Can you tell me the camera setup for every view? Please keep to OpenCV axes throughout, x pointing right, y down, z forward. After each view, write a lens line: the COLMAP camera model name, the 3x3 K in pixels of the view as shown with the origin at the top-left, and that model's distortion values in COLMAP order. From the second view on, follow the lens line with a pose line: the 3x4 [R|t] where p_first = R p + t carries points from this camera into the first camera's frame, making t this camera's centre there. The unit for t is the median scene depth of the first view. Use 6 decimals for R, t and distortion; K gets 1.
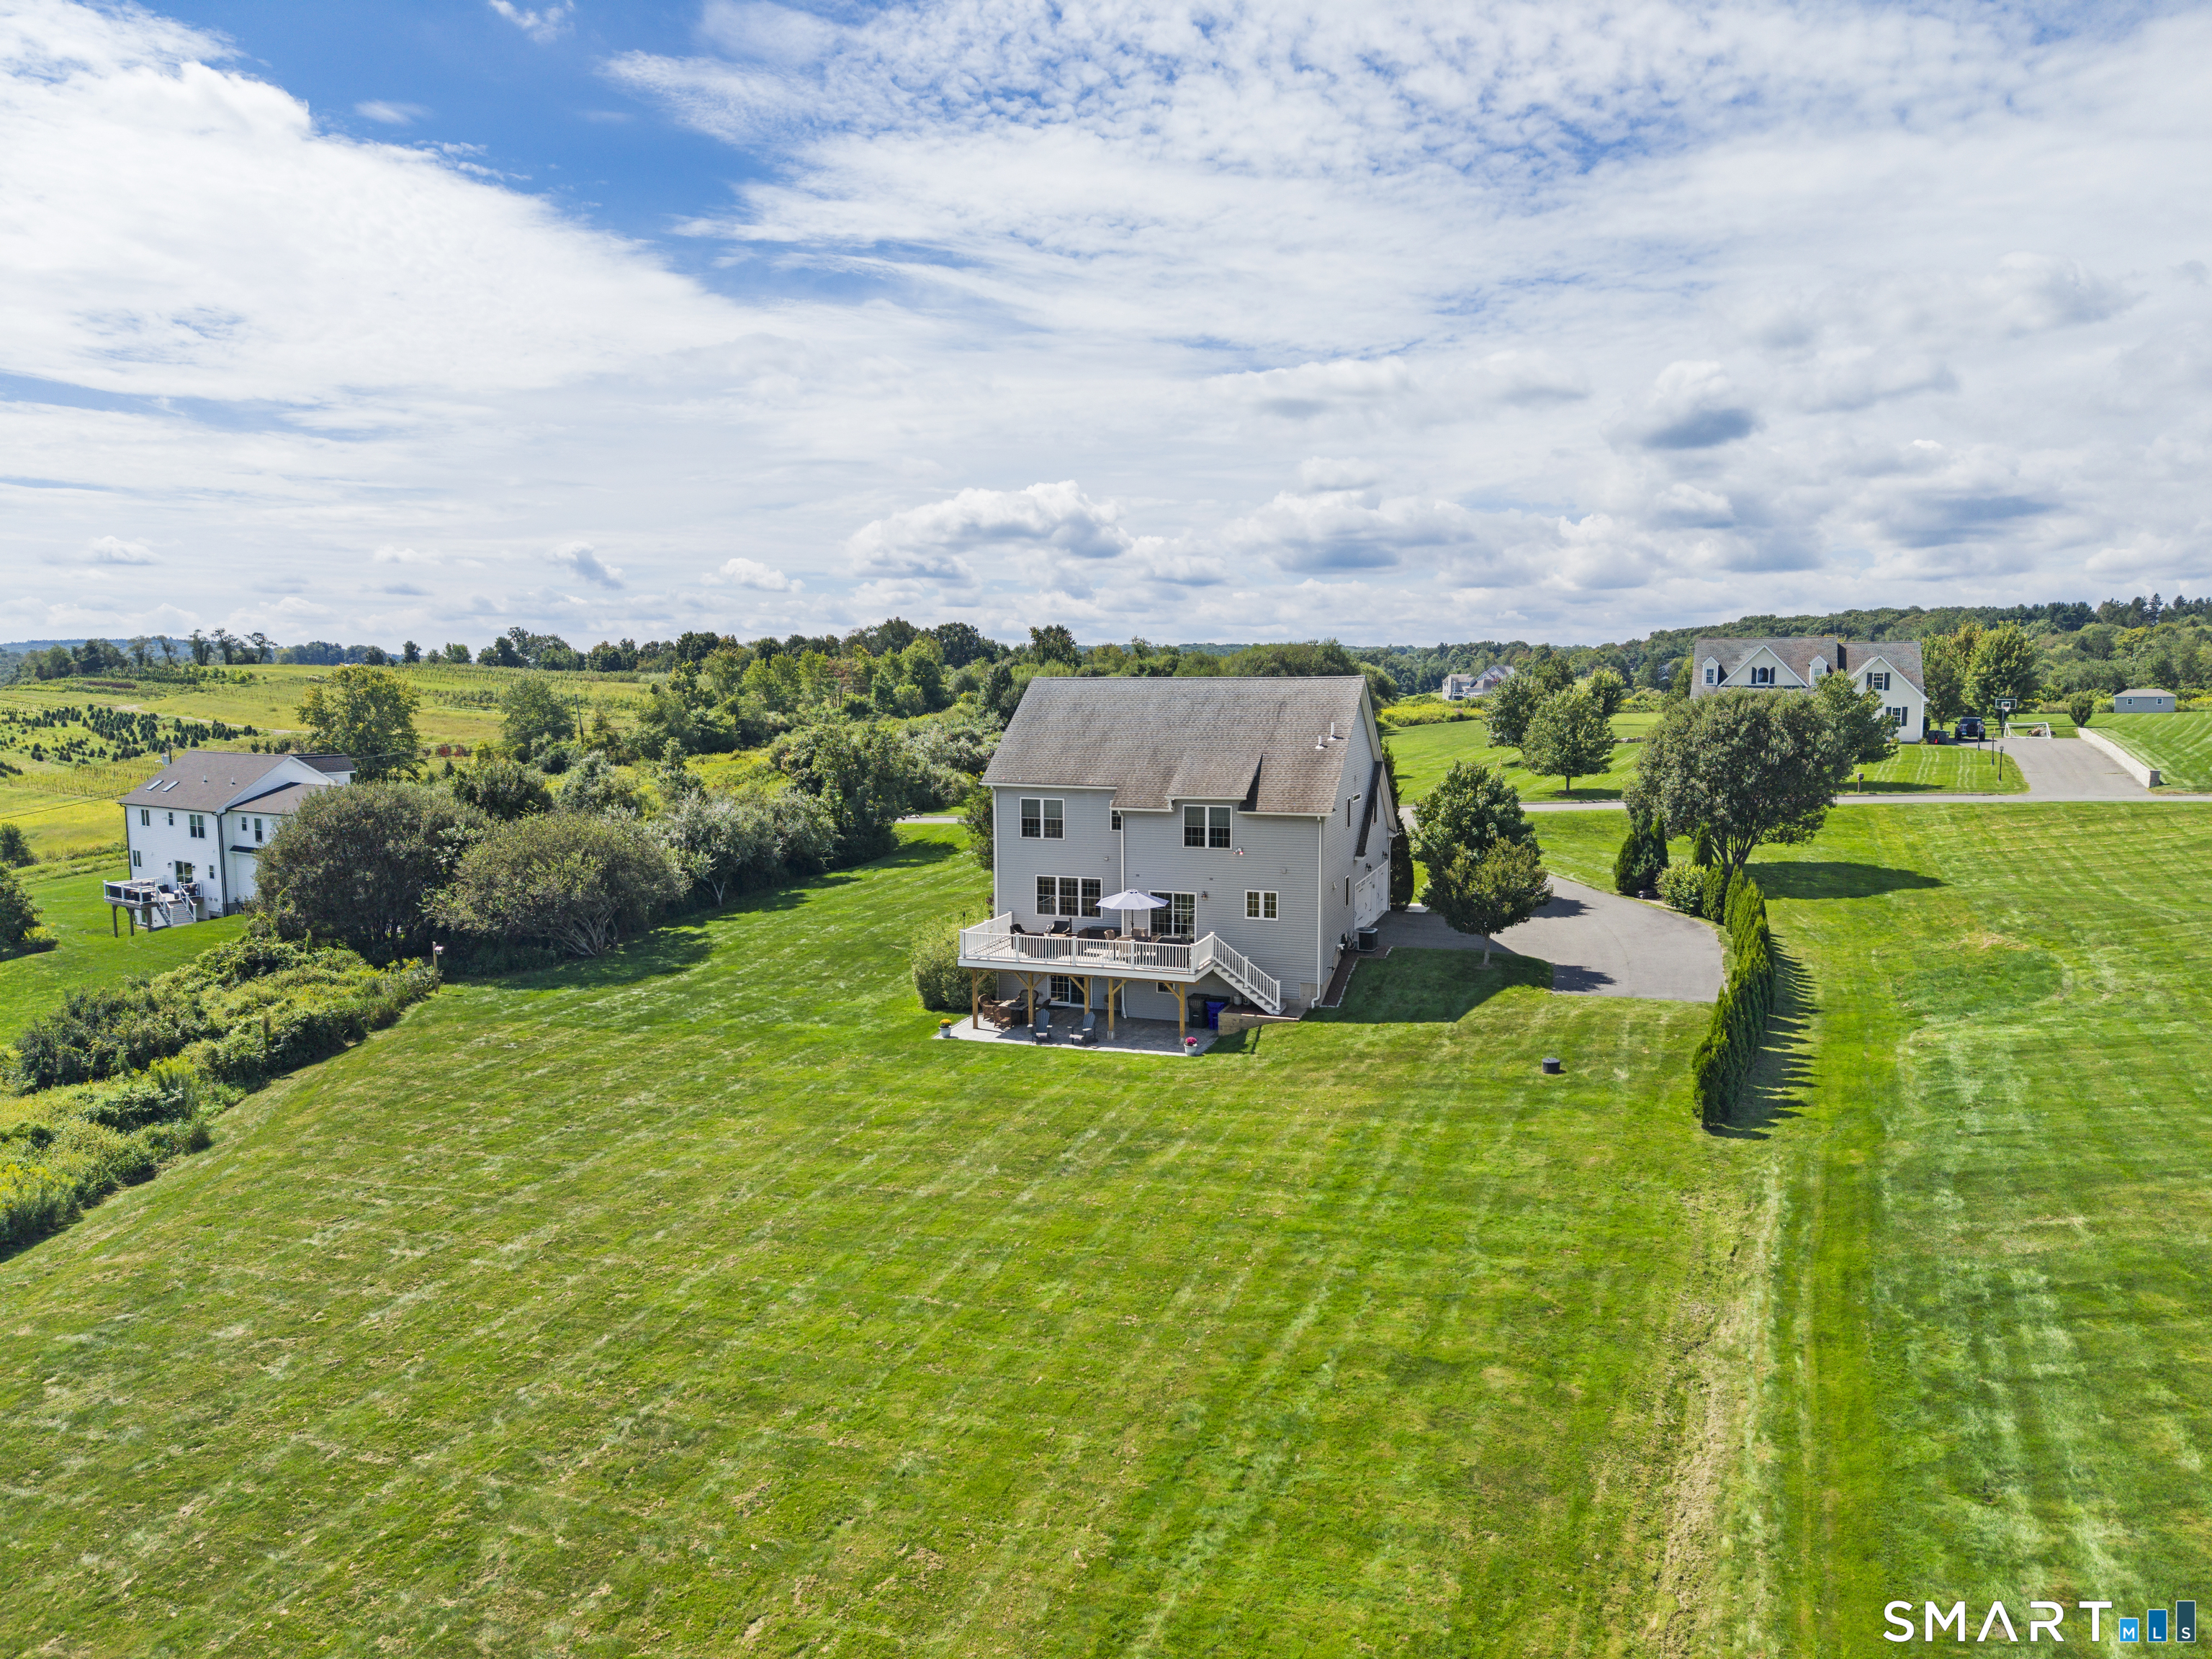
lens RADIAL K [[1545.7, 0, 1106.0], [0, 1545.7, 829.5], [0, 0, 1]] dist [-0.000634, 0.004197]
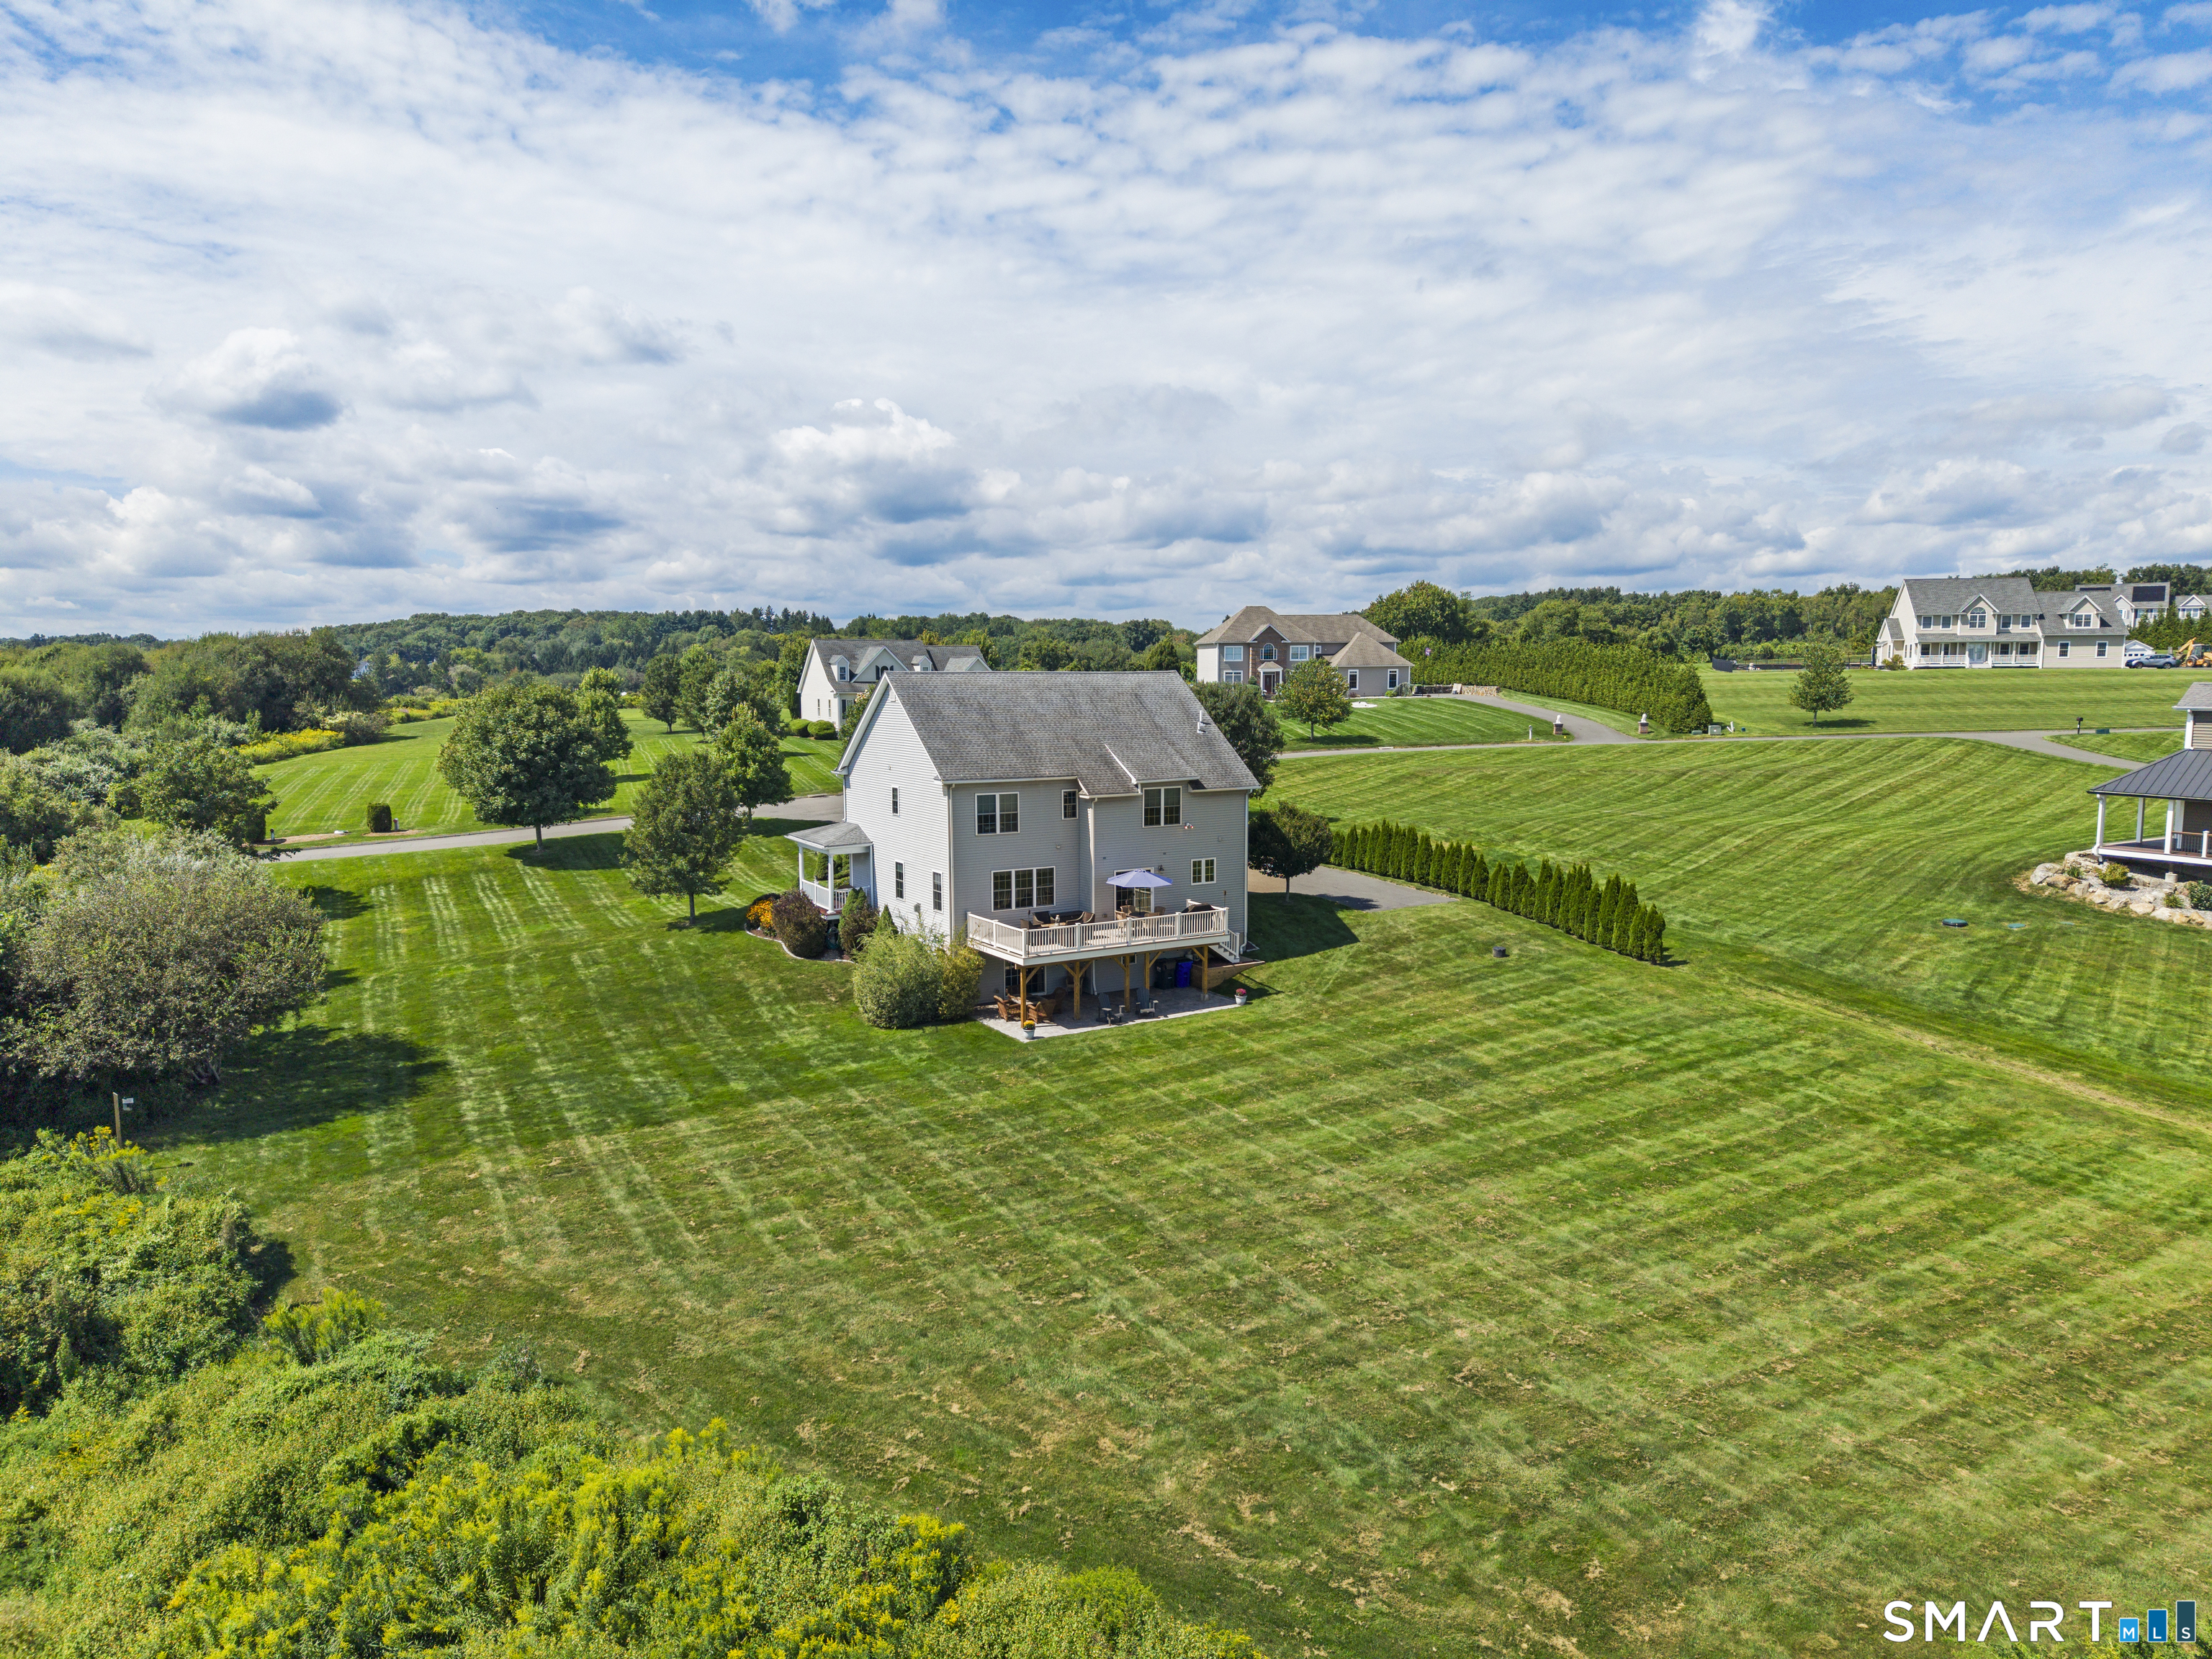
lens RADIAL K [[1553.6, 0, 1104.7], [0, 1553.6, 892.5], [0, 0, 1]] dist [-0.002296, -0.001034]
pose [[0.598266, -0.112704, 0.793332, -0.096535], [0.081028, 0.993493, 0.080035, -0.003747], [-0.797190, 0.016400, 0.603506, 0.041353]]
